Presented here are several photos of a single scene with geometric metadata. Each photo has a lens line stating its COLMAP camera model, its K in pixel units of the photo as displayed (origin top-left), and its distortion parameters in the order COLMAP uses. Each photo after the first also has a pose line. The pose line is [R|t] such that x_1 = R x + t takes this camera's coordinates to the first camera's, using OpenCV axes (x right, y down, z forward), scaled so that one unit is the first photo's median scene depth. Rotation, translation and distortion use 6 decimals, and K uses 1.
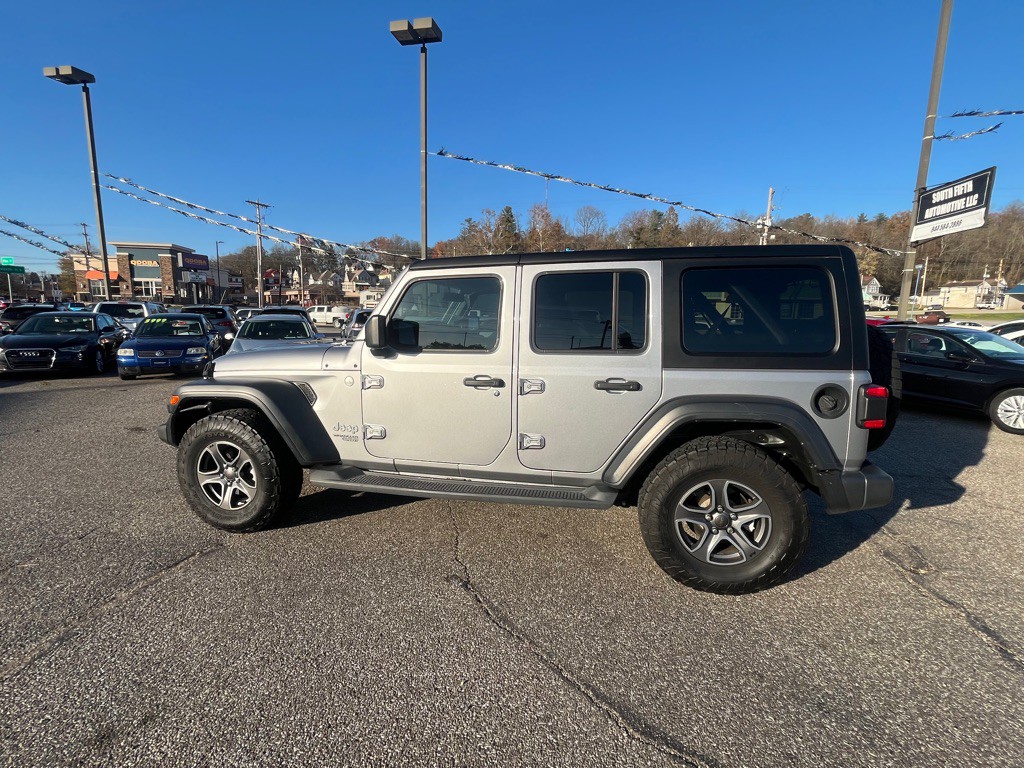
lens RADIAL K [[466.3, 0, 509.5], [0, 466.3, 385.0], [0, 0, 1]] dist [-0.000418, -0.001619]
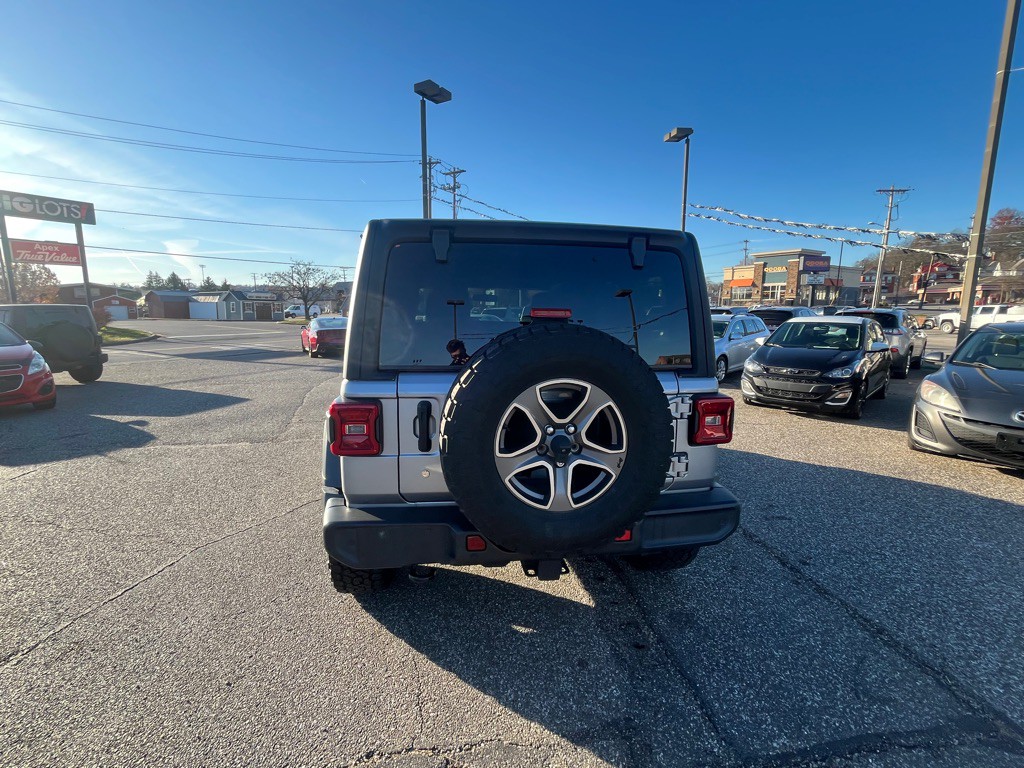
lens RADIAL K [[466.3, 0, 509.5], [0, 466.3, 385.0], [0, 0, 1]] dist [-0.000418, -0.001619]
pose [[0.368686, 0.138199, -0.919224, 1.140921], [-0.141491, 0.985707, 0.091444, -0.094368], [0.918723, 0.096348, 0.382970, 0.680501]]
